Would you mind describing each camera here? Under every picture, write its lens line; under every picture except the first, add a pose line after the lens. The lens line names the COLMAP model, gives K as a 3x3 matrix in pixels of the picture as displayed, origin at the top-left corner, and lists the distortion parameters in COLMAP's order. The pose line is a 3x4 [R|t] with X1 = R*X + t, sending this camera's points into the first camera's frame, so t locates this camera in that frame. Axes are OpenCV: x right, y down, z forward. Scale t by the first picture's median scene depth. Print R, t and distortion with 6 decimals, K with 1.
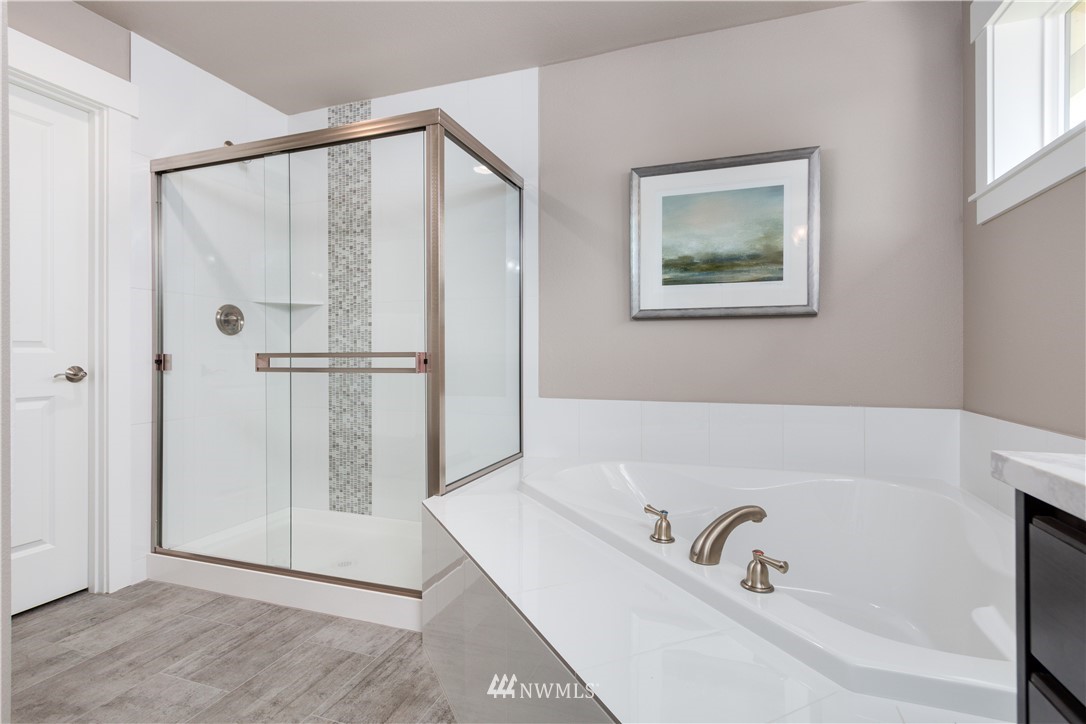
lens RADIAL K [[531.1, 0, 540.5], [0, 531.1, 353.4], [0, 0, 1]] dist [0.005851, -0.000004]
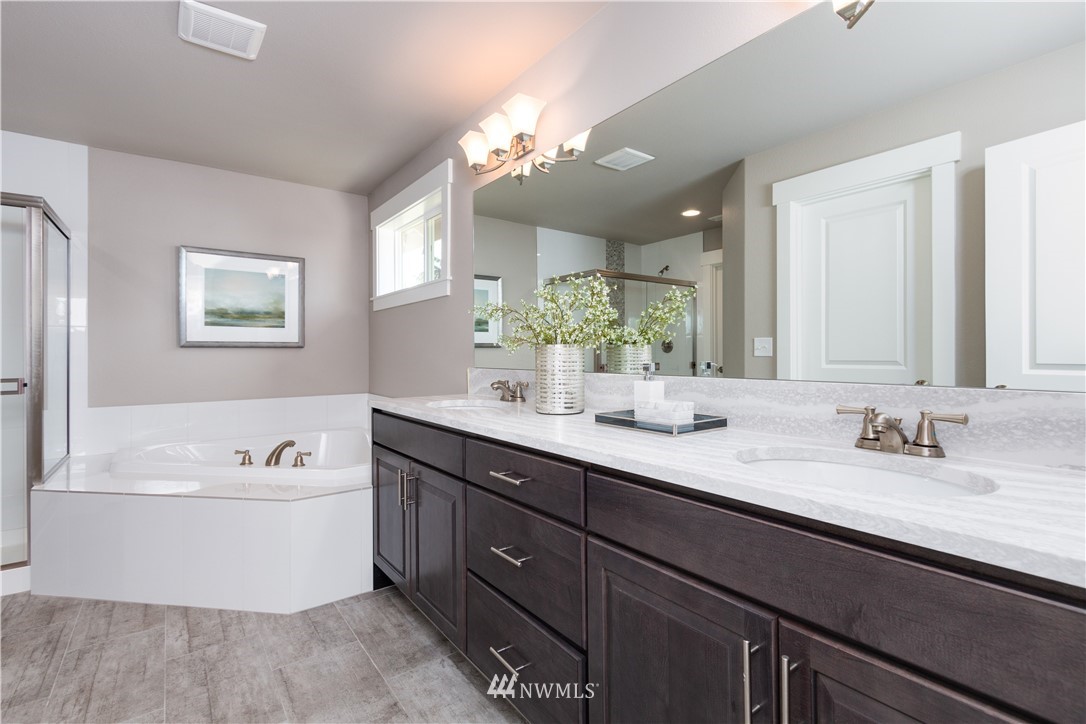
lens RADIAL K [[487.2, 0, 542.6], [0, 487.2, 356.7], [0, 0, 1]] dist [-0.002669, -0.000174]
pose [[0.545931, -0.007404, 0.837797, -0.436084], [0.001316, 0.999967, 0.007980, -0.052207], [-0.837829, -0.003254, 0.545923, -0.607894]]
